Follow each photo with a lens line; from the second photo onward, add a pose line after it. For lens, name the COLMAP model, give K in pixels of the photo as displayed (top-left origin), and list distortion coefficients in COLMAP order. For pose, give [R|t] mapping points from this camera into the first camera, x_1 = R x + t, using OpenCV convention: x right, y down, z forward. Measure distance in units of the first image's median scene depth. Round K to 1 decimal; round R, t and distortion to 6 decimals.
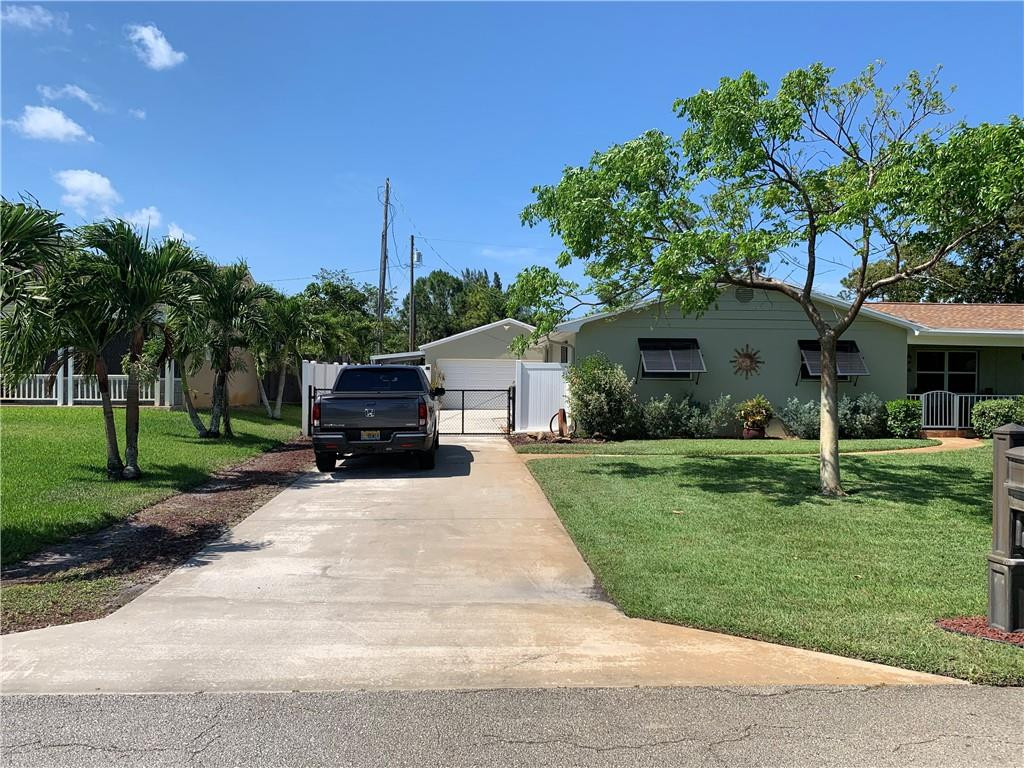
lens RADIAL K [[793.2, 0, 512.0], [0, 793.2, 384.0], [0, 0, 1]] dist [0.095699, -0.004194]
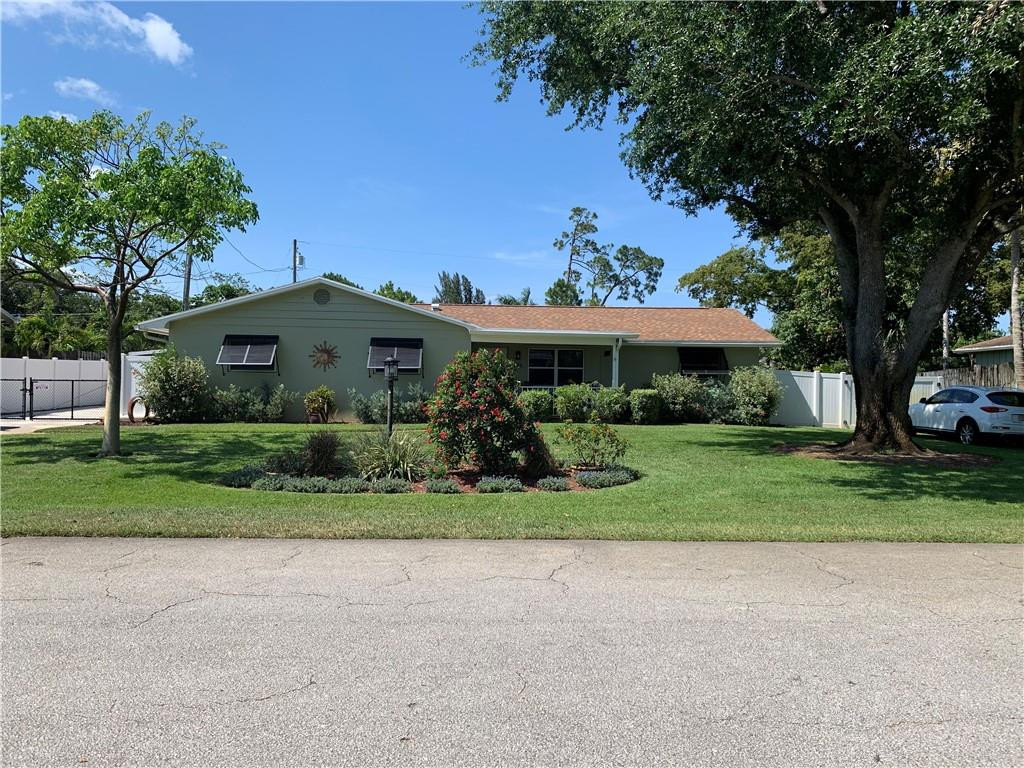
lens RADIAL K [[795.7, 0, 522.0], [0, 795.7, 381.3], [0, 0, 1]] dist [0.043807, -0.048298]
pose [[0.999937, 0.003523, -0.010644, 0.442743], [-0.003593, 0.999972, -0.006585, 0.010736], [0.010621, 0.006623, 0.999922, -0.099721]]
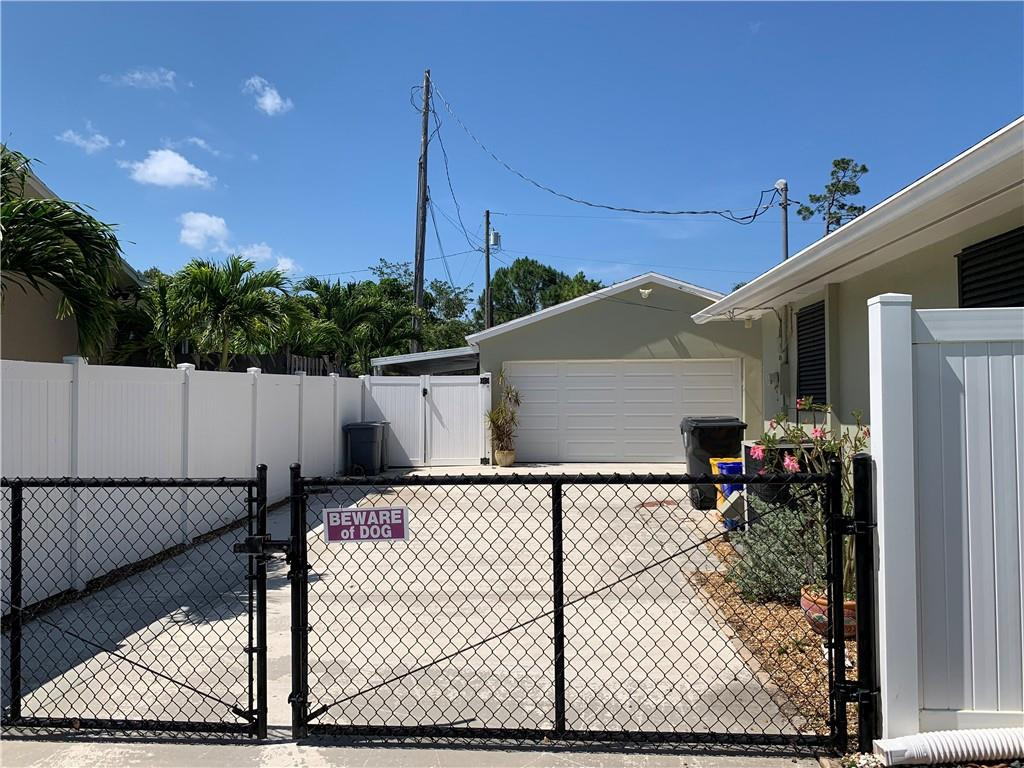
lens RADIAL K [[793.2, 0, 512.0], [0, 793.2, 384.0], [0, 0, 1]] dist [0.095699, -0.004194]
pose [[0.992714, -0.020935, -0.118664, -0.037271], [0.018166, 0.999538, -0.024369, -0.006695], [0.119119, 0.022036, 0.992635, 0.614336]]
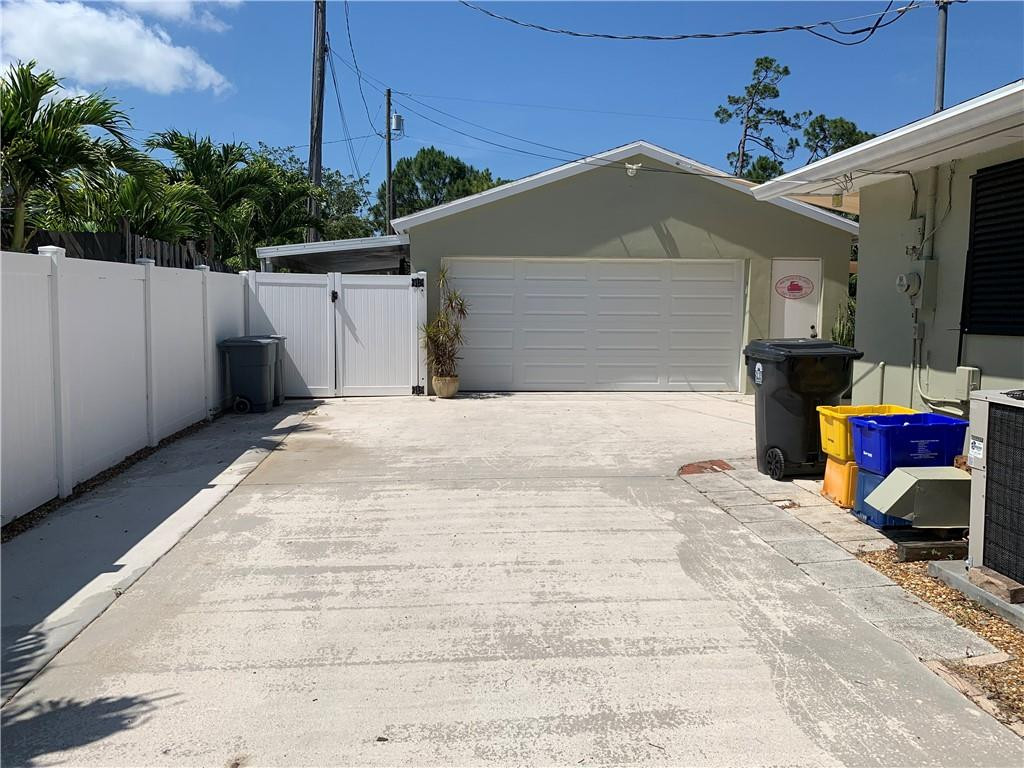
lens RADIAL K [[808.3, 0, 523.1], [0, 808.3, 364.9], [0, 0, 1]] dist [0.047258, -0.002924]
pose [[0.999601, -0.005521, 0.027698, -0.081577], [0.003641, 0.997715, 0.067465, -0.008288], [-0.028007, -0.067337, 0.997337, 0.747477]]
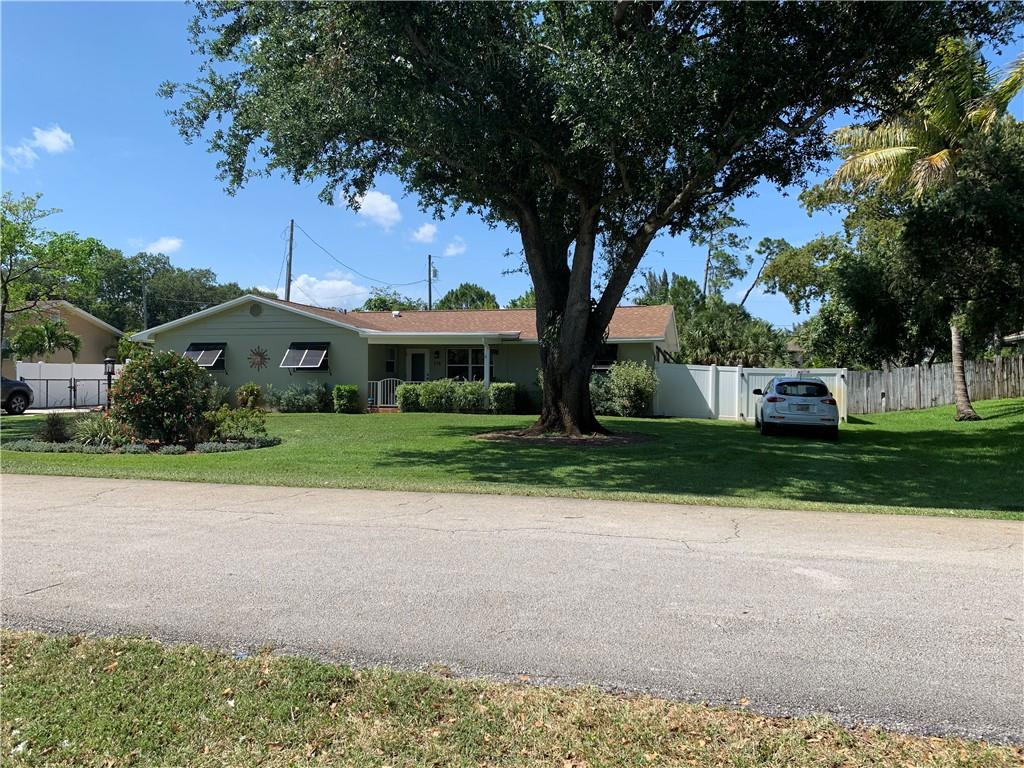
lens RADIAL K [[793.2, 0, 512.0], [0, 793.2, 384.0], [0, 0, 1]] dist [0.095699, -0.004194]
pose [[0.945020, -0.003890, -0.326988, 0.893469], [0.002422, 0.999985, -0.004895, 0.019293], [0.327003, 0.003834, 0.945016, -0.141833]]
